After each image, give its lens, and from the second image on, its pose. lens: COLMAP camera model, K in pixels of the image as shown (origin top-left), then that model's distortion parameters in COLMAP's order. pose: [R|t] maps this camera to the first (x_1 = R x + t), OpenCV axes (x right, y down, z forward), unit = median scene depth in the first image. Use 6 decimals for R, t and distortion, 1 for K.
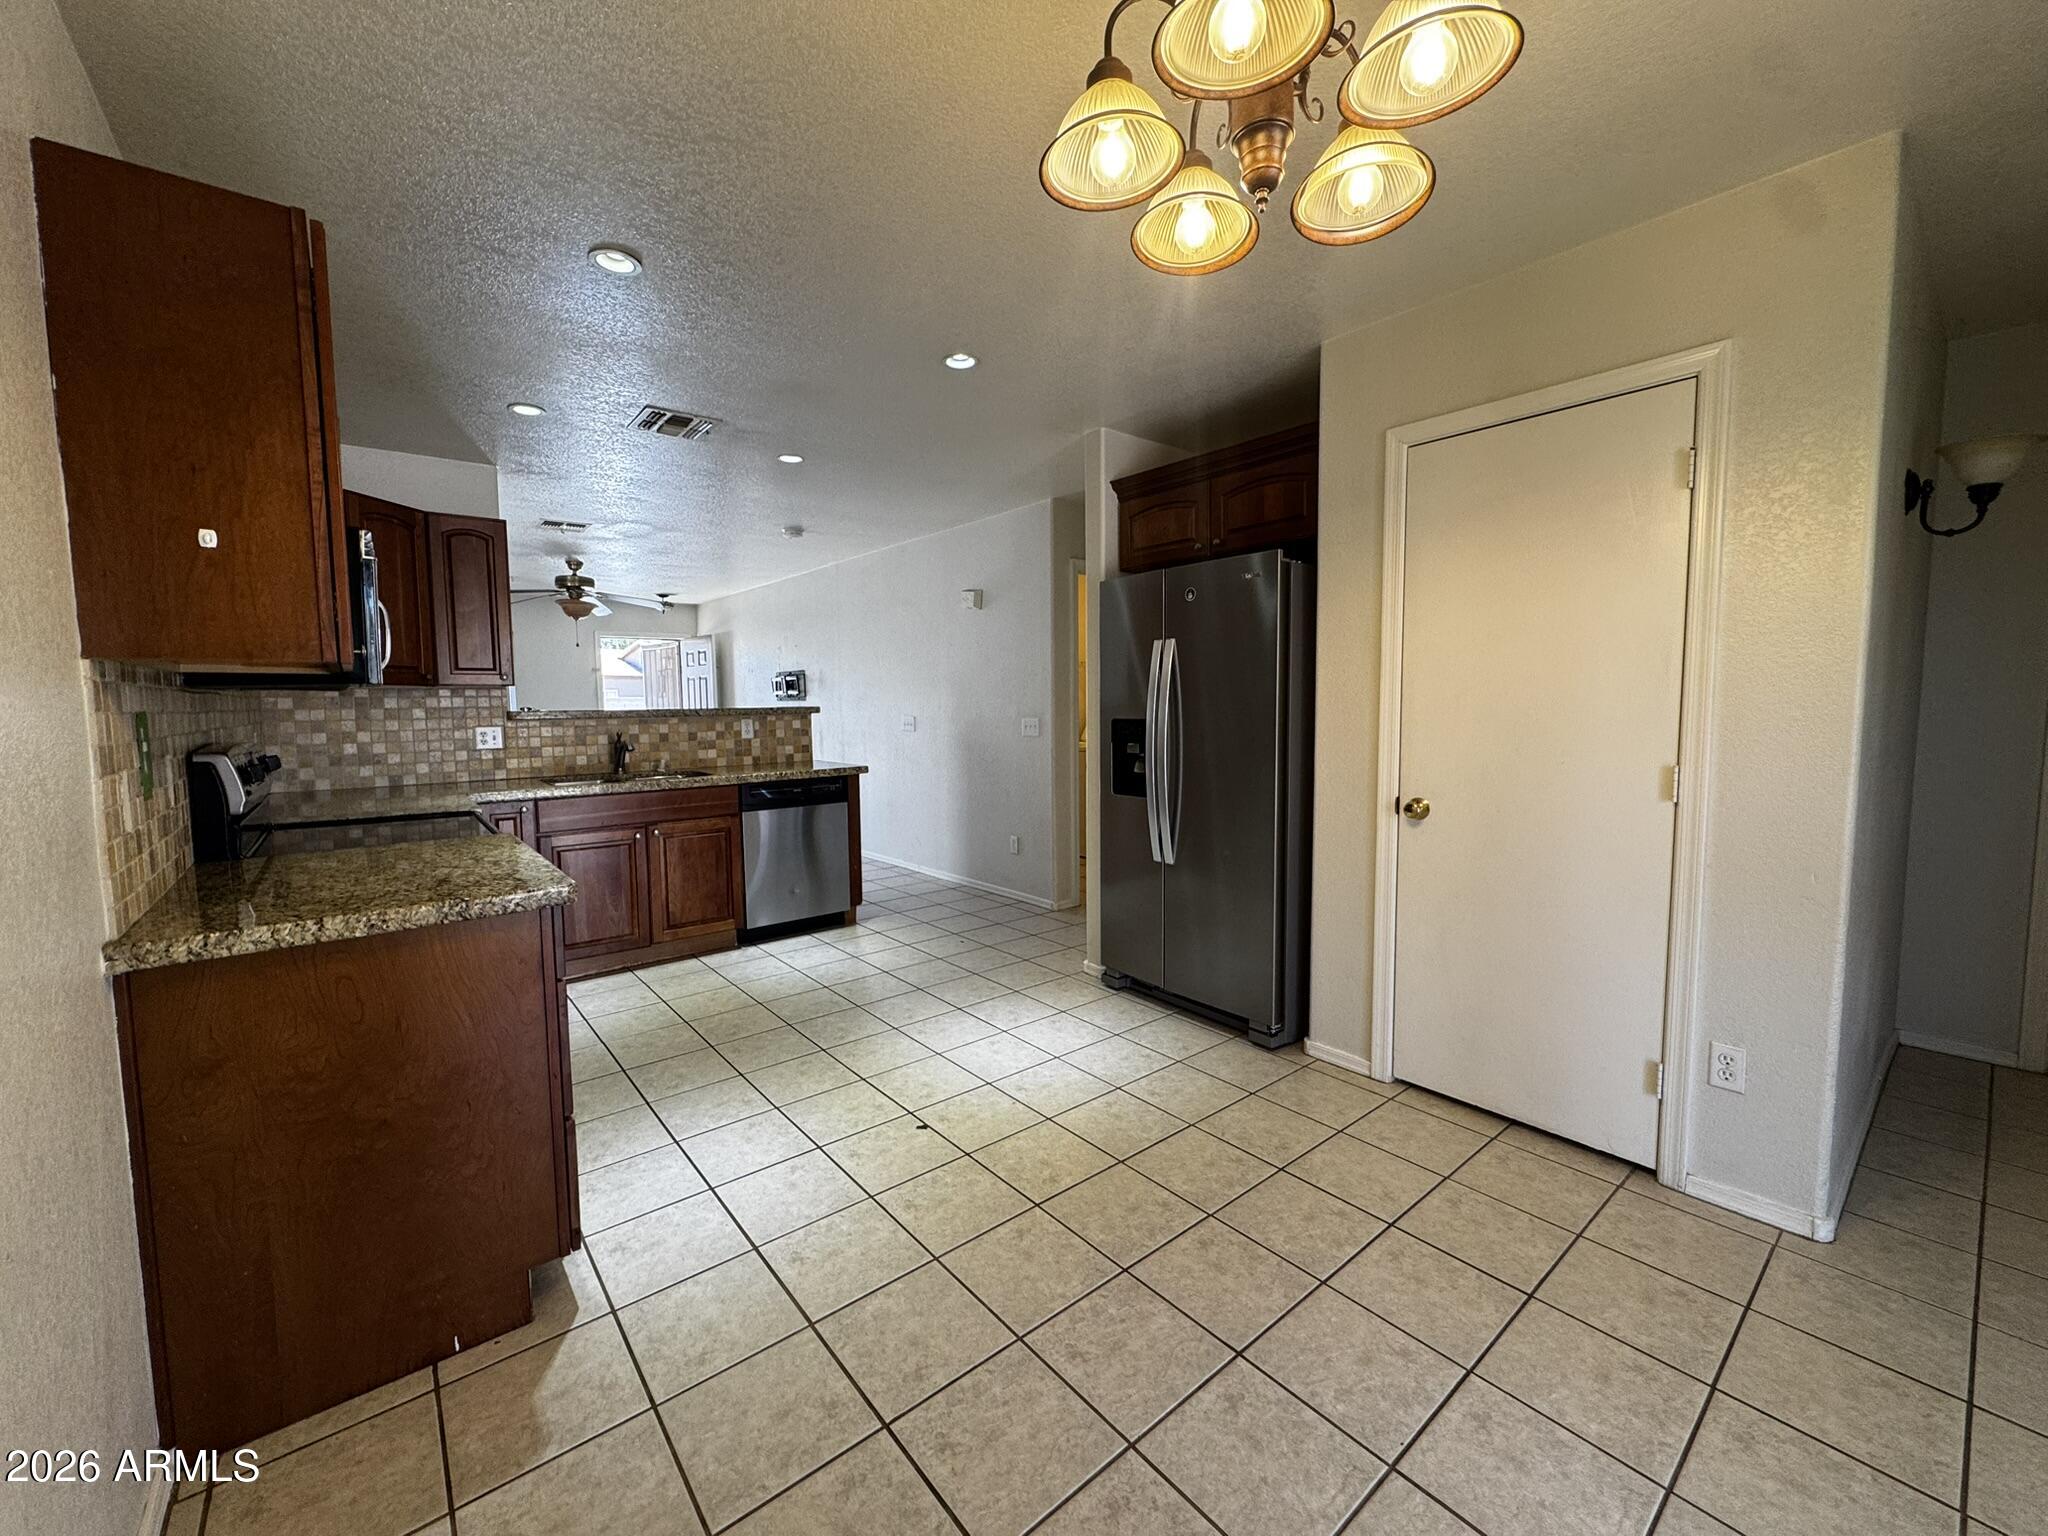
lens RADIAL K [[820.0, 0, 1027.5], [0, 820.0, 760.8], [0, 0, 1]] dist [0.002036, -0.000479]
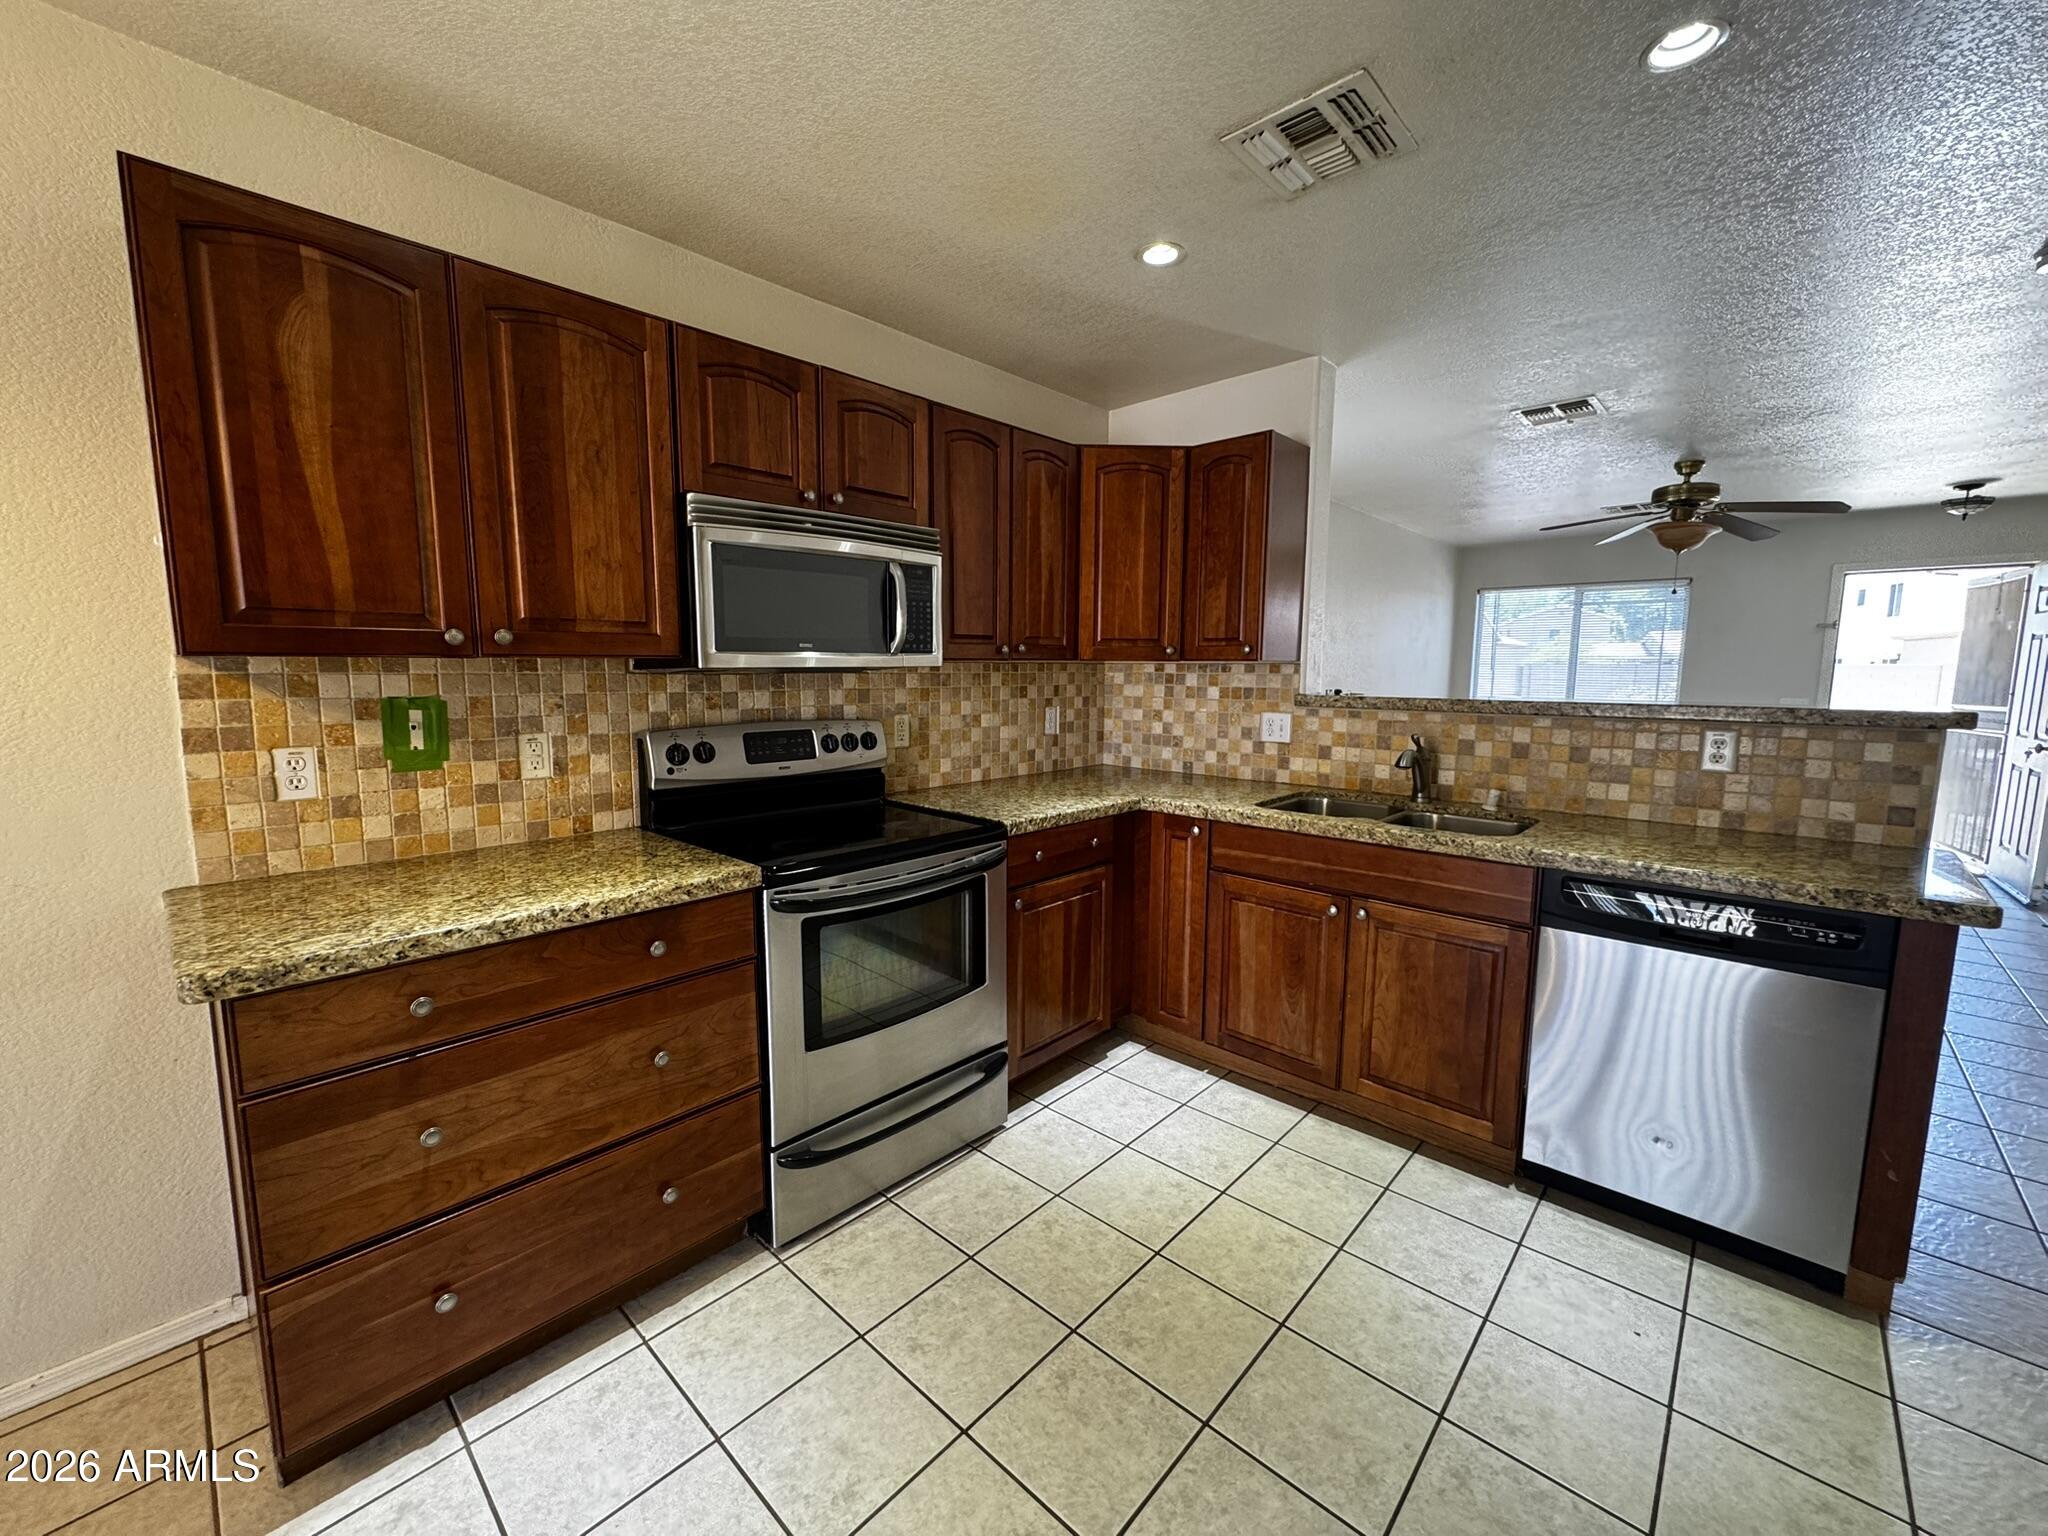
lens RADIAL K [[820.0, 0, 1029.5], [0, 820.0, 764.2], [0, 0, 1]] dist [0.002036, -0.000479]
pose [[0.135215, 0.129787, -0.982279, 0.075074], [-0.080081, 0.989572, 0.119727, -0.066412], [0.987575, 0.062473, 0.144198, 0.649245]]
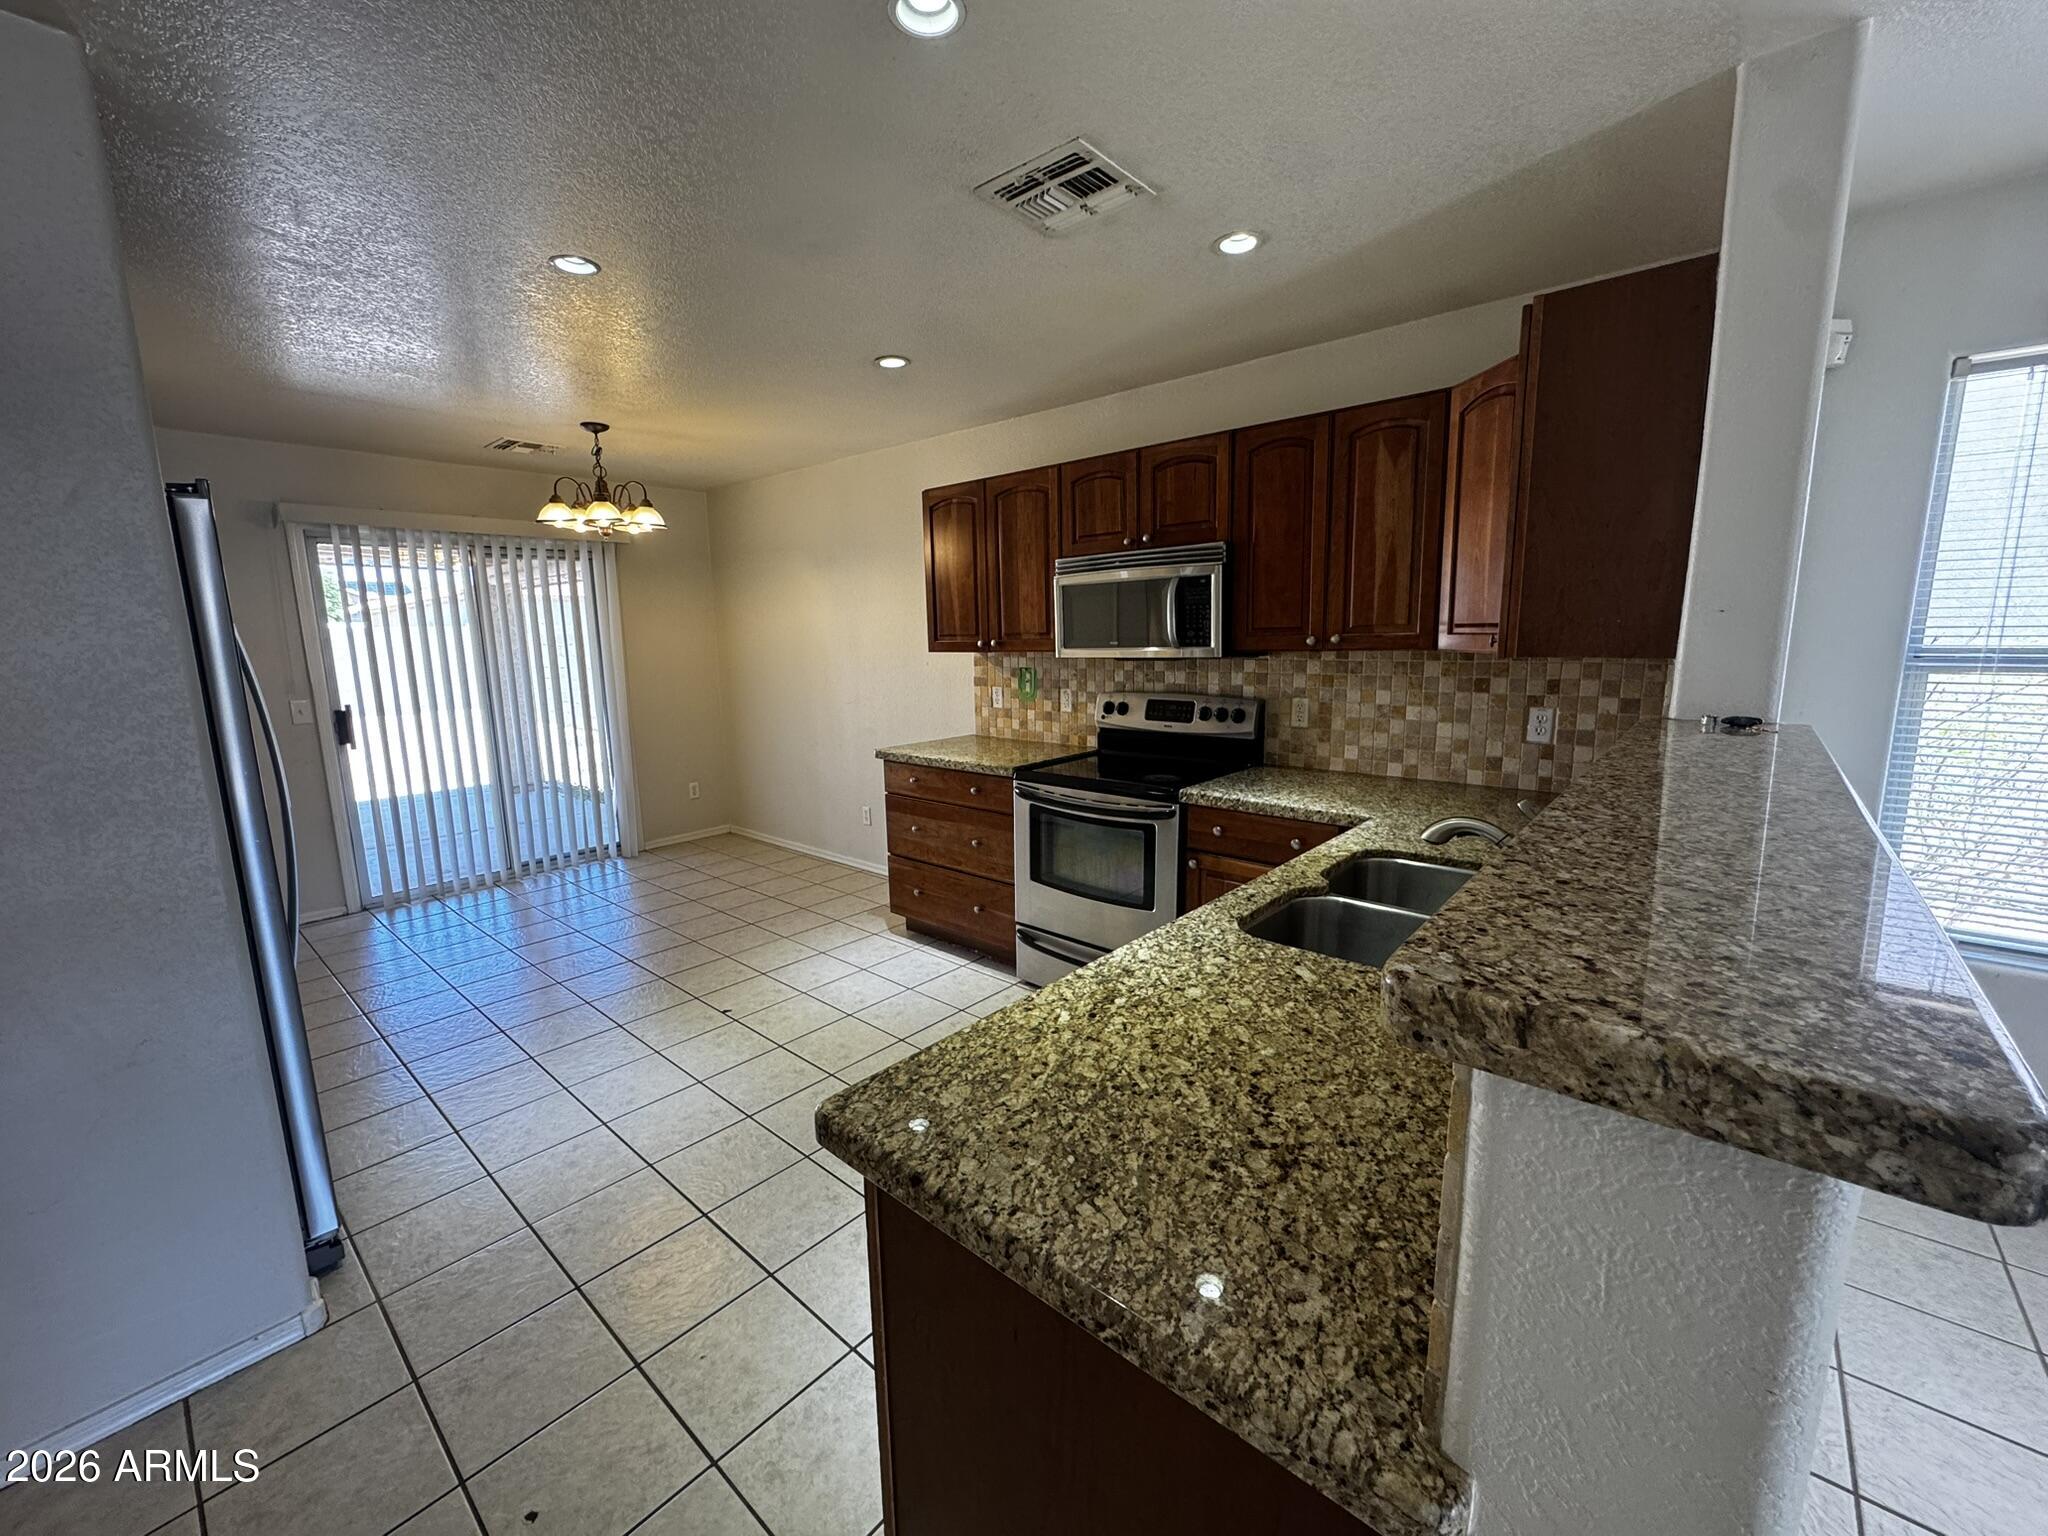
lens RADIAL K [[820.0, 0, 1026.6], [0, 820.0, 763.5], [0, 0, 1]] dist [0.002036, -0.000479]
pose [[-0.986369, 0.055635, -0.154859, -0.264795], [0.018151, 0.972153, 0.233643, -0.143169], [0.163546, 0.227647, -0.959911, 1.374252]]
